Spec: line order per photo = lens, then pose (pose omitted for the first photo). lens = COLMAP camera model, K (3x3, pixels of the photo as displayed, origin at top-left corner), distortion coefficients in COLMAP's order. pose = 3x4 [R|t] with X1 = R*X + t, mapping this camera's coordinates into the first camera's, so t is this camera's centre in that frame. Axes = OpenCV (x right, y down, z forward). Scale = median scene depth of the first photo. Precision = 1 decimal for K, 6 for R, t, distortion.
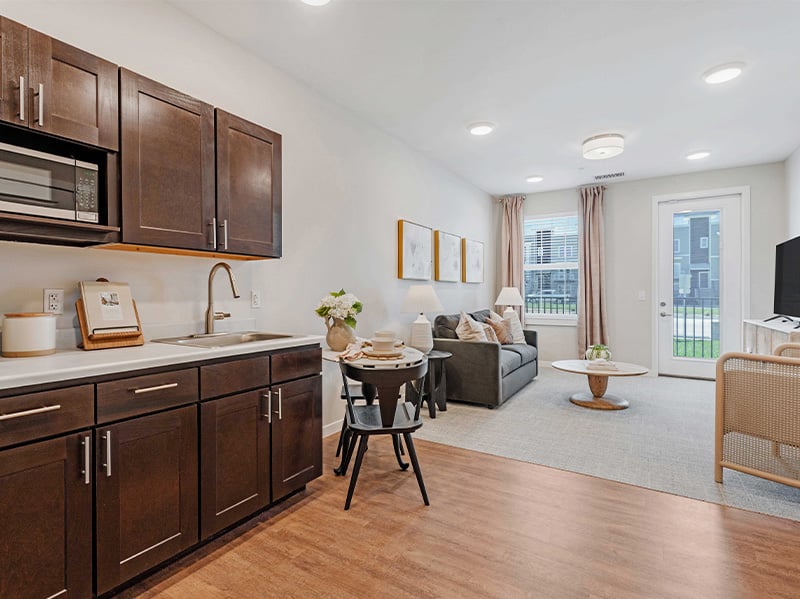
lens RADIAL K [[439.8, 0, 429.6], [0, 439.8, 296.1], [0, 0, 1]] dist [-0.020209, 0.026271]
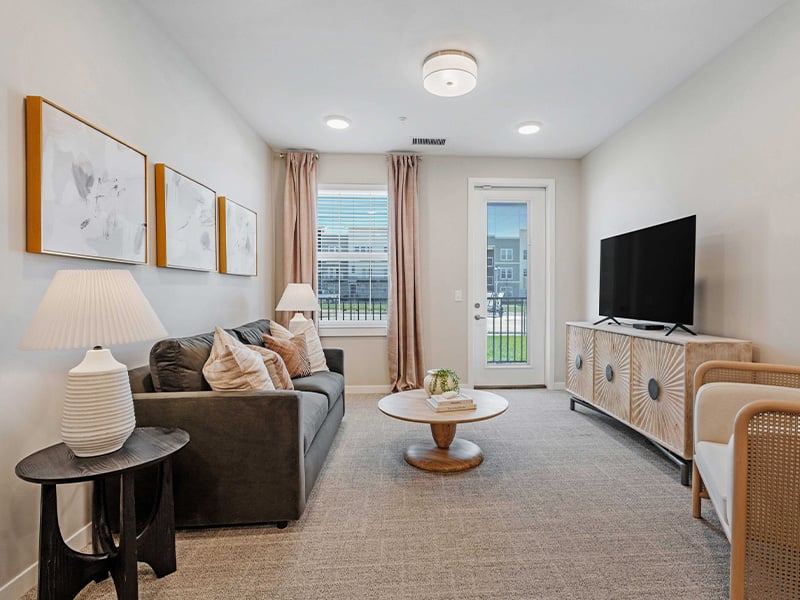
lens RADIAL K [[439.8, 0, 429.6], [0, 439.8, 296.6], [0, 0, 1]] dist [-0.020209, 0.026271]
pose [[0.870352, -0.003347, 0.492419, 0.031681], [0.002105, 0.999993, 0.003077, -0.002119], [-0.492426, -0.001642, 0.870353, 0.370905]]
